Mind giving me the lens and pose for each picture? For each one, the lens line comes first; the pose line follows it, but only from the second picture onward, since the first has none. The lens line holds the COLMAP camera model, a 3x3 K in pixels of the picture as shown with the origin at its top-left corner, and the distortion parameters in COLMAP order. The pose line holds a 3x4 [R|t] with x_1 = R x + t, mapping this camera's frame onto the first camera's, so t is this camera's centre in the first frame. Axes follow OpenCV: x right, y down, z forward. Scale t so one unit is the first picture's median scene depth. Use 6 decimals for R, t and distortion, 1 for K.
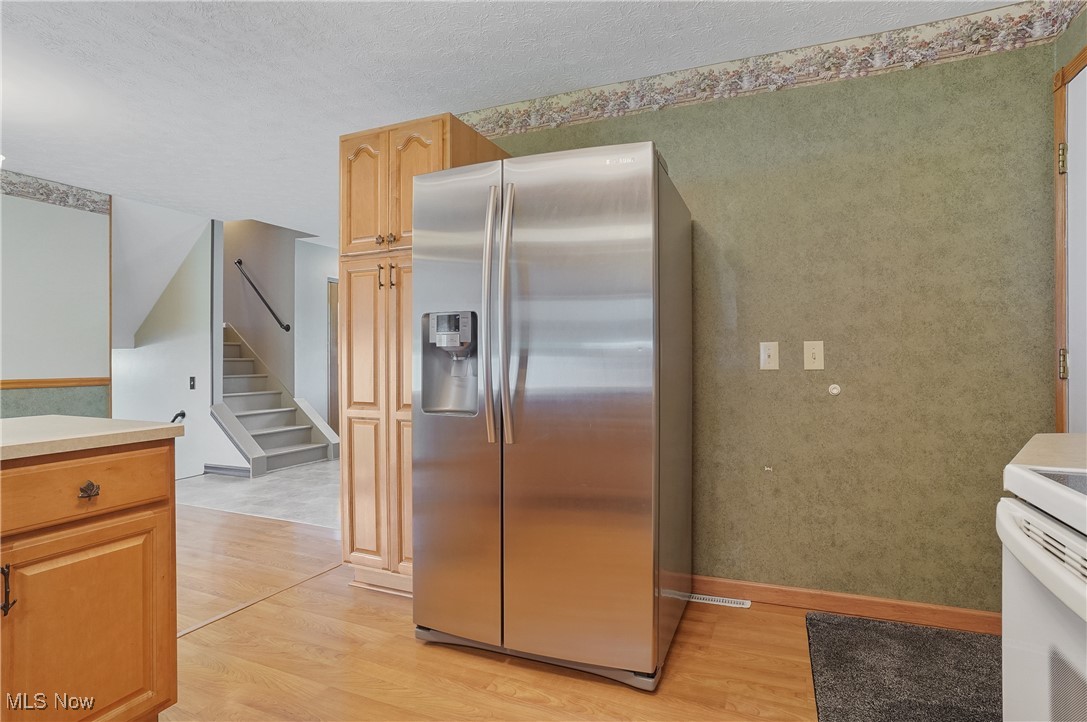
lens RADIAL K [[568.4, 0, 541.9], [0, 568.4, 364.2], [0, 0, 1]] dist [-0.005430, 0.001253]
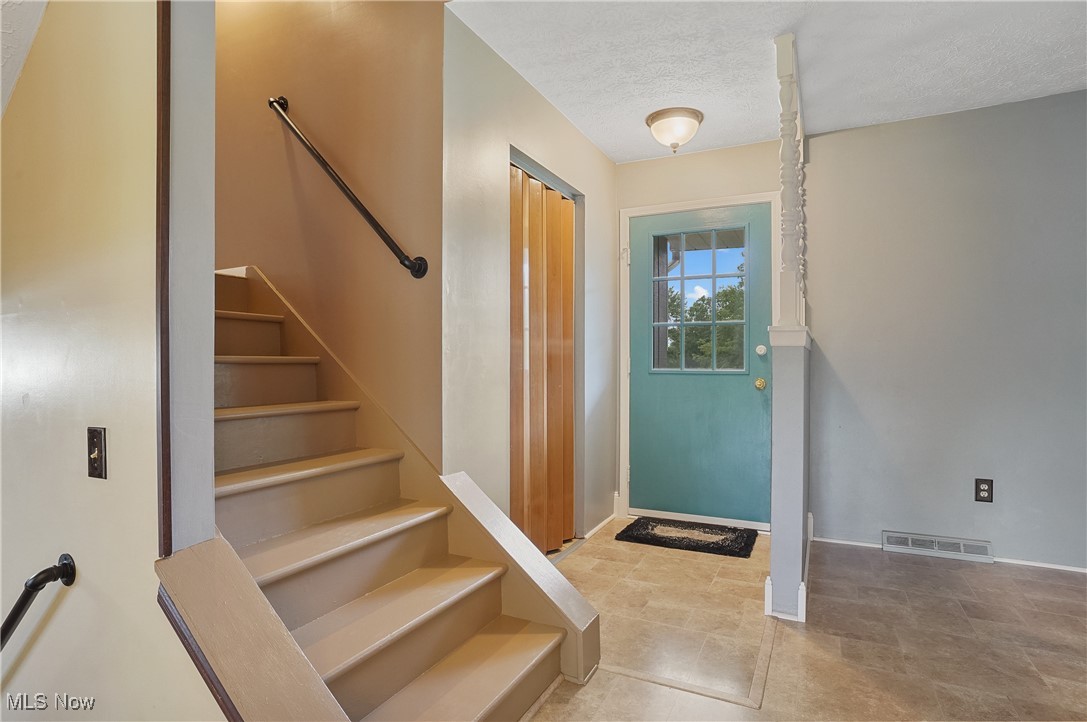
lens RADIAL K [[568.4, 0, 545.0], [0, 568.4, 357.6], [0, 0, 1]] dist [-0.005430, 0.001253]
pose [[0.998274, -0.004131, -0.058575, -0.357366], [0.003374, 0.999910, -0.013011, -0.004808], [0.058623, 0.012791, 0.998198, 0.674740]]
